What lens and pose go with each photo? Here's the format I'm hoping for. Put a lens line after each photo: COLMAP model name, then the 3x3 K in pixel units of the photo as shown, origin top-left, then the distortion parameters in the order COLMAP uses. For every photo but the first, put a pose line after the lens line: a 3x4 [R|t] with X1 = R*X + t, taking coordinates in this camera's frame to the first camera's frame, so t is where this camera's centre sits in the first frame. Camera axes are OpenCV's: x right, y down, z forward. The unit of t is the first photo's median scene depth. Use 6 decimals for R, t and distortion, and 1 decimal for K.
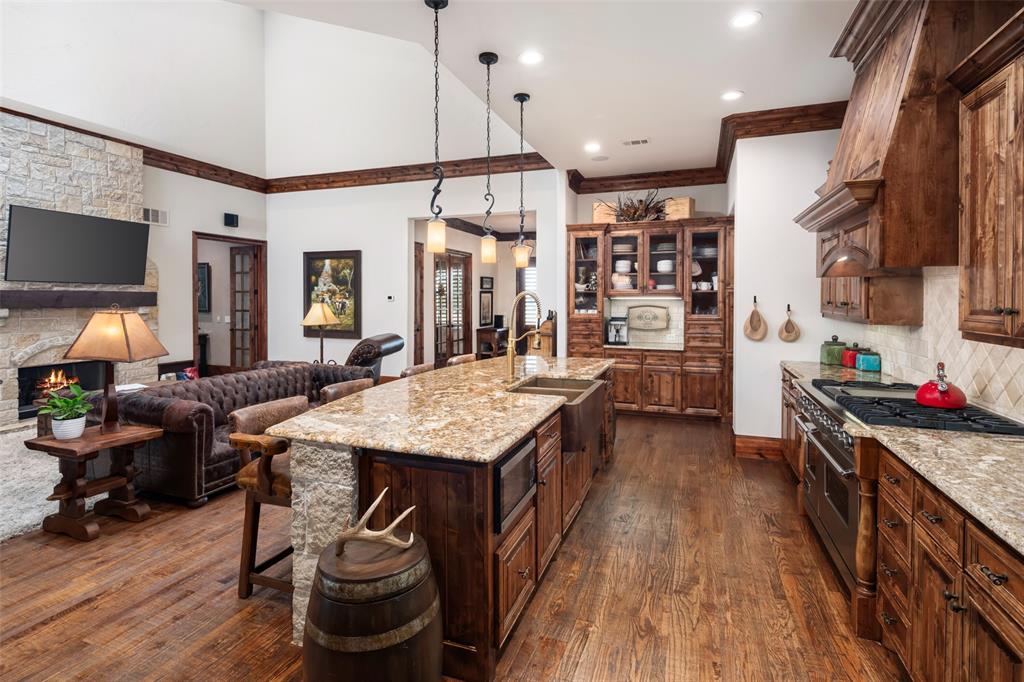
lens RADIAL K [[510.8, 0, 504.4], [0, 510.8, 307.3], [0, 0, 1]] dist [0.002382, -0.002516]
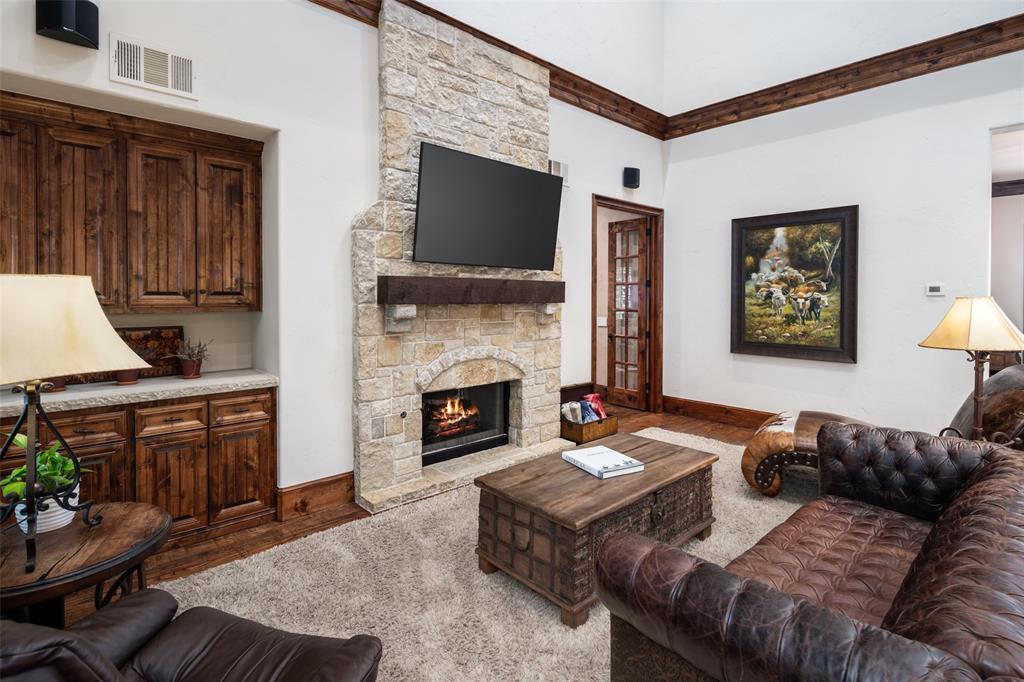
lens RADIAL K [[474.8, 0, 453.6], [0, 474.8, 300.0], [0, 0, 1]] dist [0.018170, 0.000537]
pose [[0.855617, 0.000283, -0.517609, -0.491913], [-0.007976, 0.999888, -0.012637, 0.003207], [0.517548, 0.014941, 0.855524, 0.404220]]
